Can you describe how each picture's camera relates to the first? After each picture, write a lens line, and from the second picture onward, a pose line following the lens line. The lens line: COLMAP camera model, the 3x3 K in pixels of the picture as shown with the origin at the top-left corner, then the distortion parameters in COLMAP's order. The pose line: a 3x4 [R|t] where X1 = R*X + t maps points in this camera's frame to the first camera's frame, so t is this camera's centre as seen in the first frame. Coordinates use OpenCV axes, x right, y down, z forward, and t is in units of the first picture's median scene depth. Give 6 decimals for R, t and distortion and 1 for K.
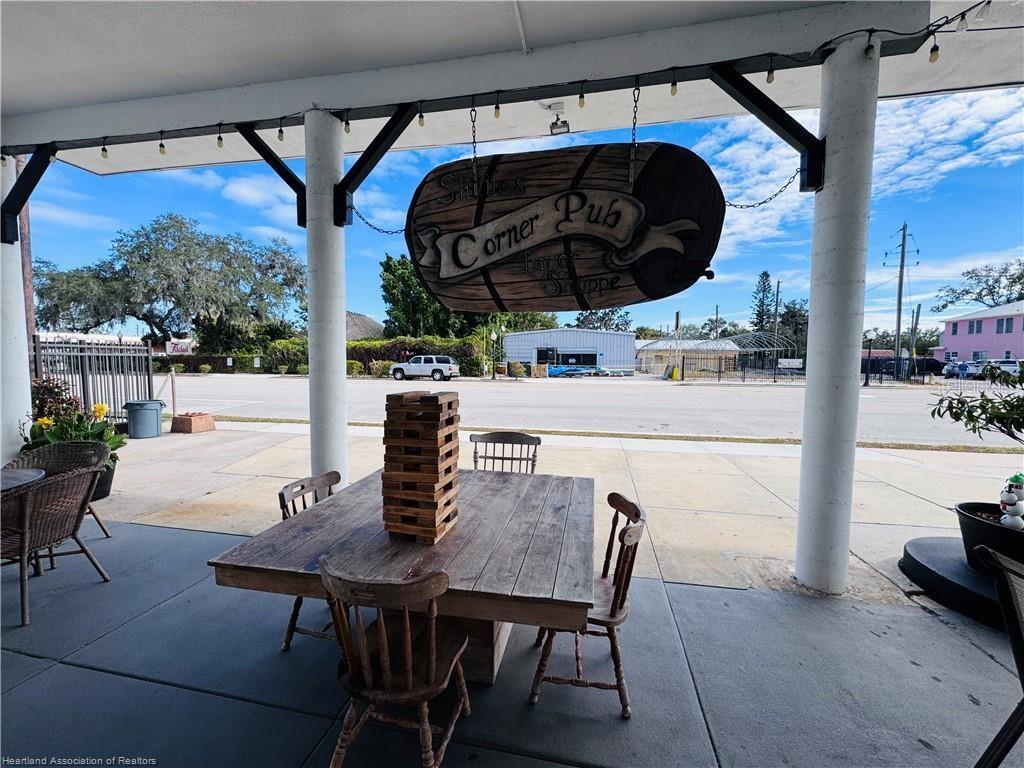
lens RADIAL K [[407.9, 0, 518.5], [0, 407.9, 364.3], [0, 0, 1]] dist [0.001798, -0.001322]
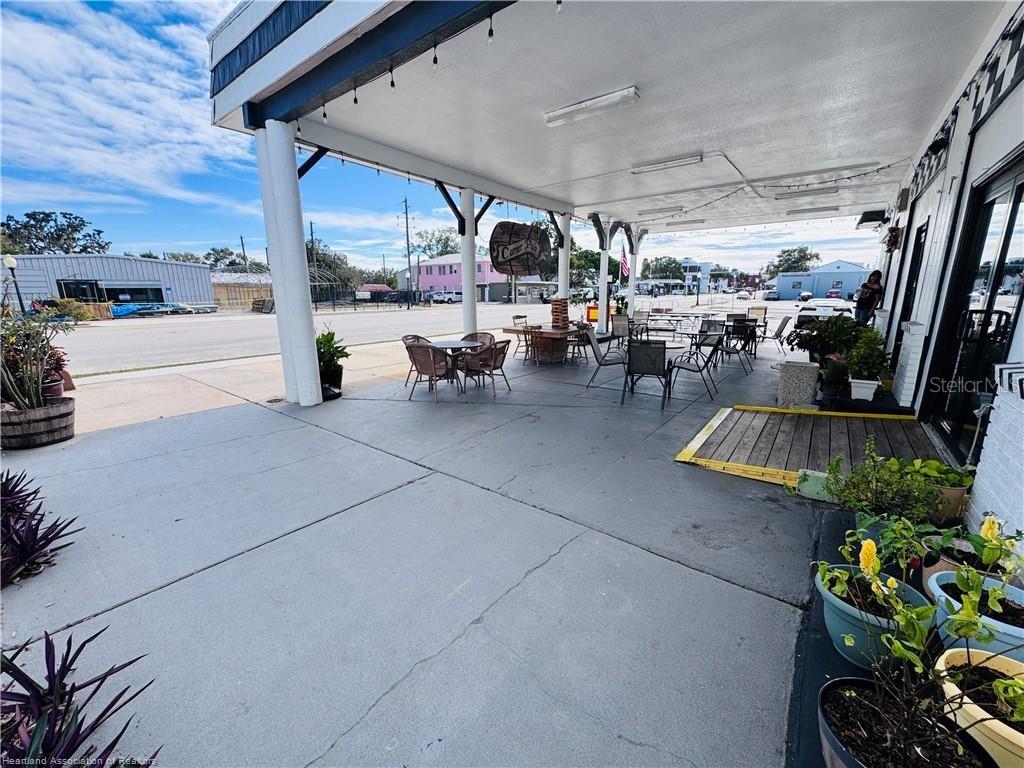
lens RADIAL K [[407.9, 0, 510.2], [0, 407.9, 383.2], [0, 0, 1]] dist [0.001798, -0.001322]
pose [[0.451901, -0.203553, 0.868534, -0.265527], [0.023232, 0.975974, 0.216645, 0.000302], [-0.891766, -0.077724, 0.445772, -0.038693]]
